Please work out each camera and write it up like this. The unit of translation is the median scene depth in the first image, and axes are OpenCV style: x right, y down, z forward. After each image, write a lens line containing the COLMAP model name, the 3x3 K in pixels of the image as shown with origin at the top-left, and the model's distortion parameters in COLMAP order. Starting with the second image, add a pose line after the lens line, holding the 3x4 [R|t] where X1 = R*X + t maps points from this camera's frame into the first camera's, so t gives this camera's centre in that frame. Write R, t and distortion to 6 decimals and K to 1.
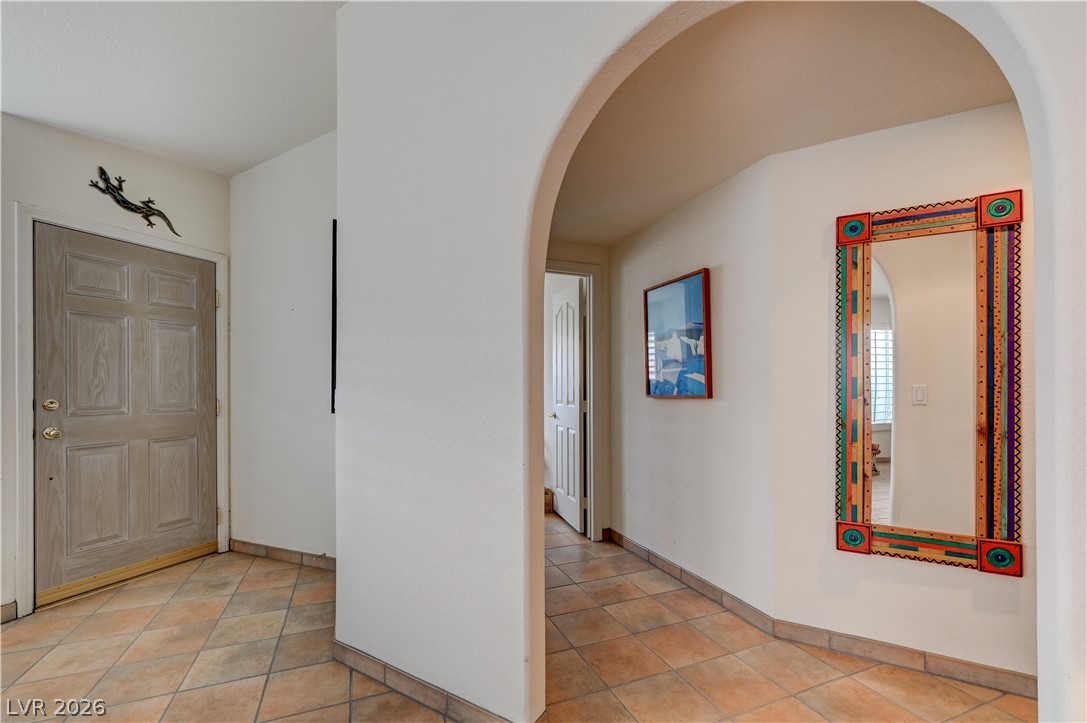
lens RADIAL K [[440.7, 0, 540.2], [0, 440.7, 387.9], [0, 0, 1]] dist [-0.018652, 0.000457]
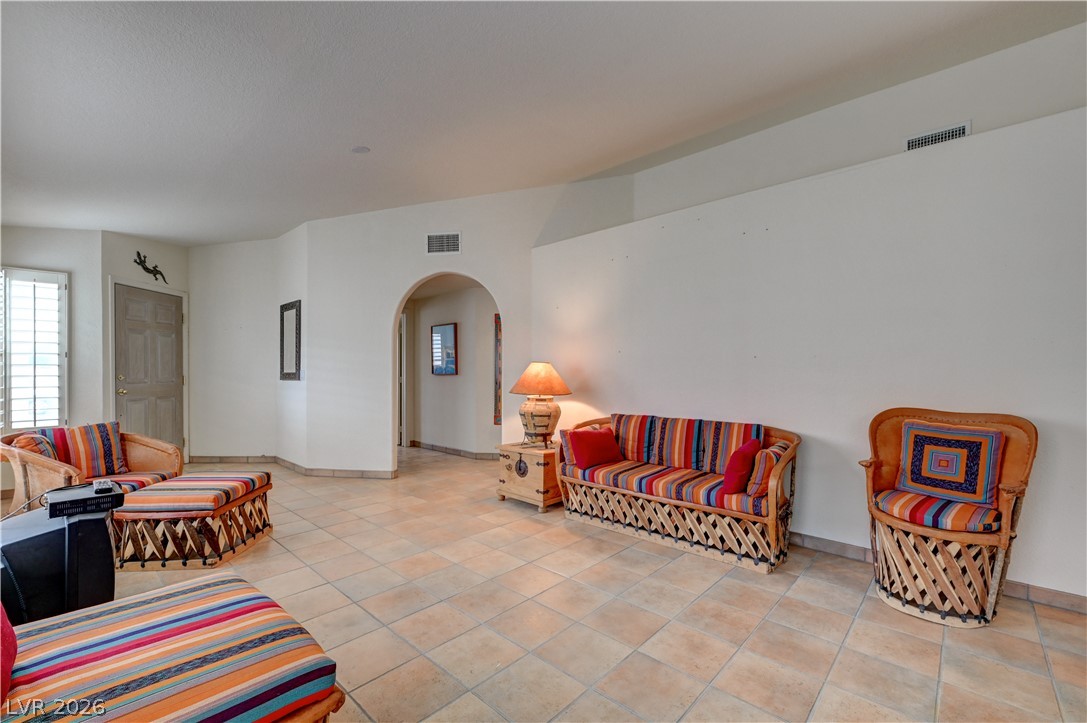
lens RADIAL K [[445.1, 0, 547.5], [0, 445.1, 370.7], [0, 0, 1]] dist [0.002360, 0.000626]
pose [[0.895577, 0.005190, 0.444876, -0.262398], [-0.005565, 0.999984, -0.000461, -0.000885], [-0.444872, -0.002063, 0.895592, -1.423184]]
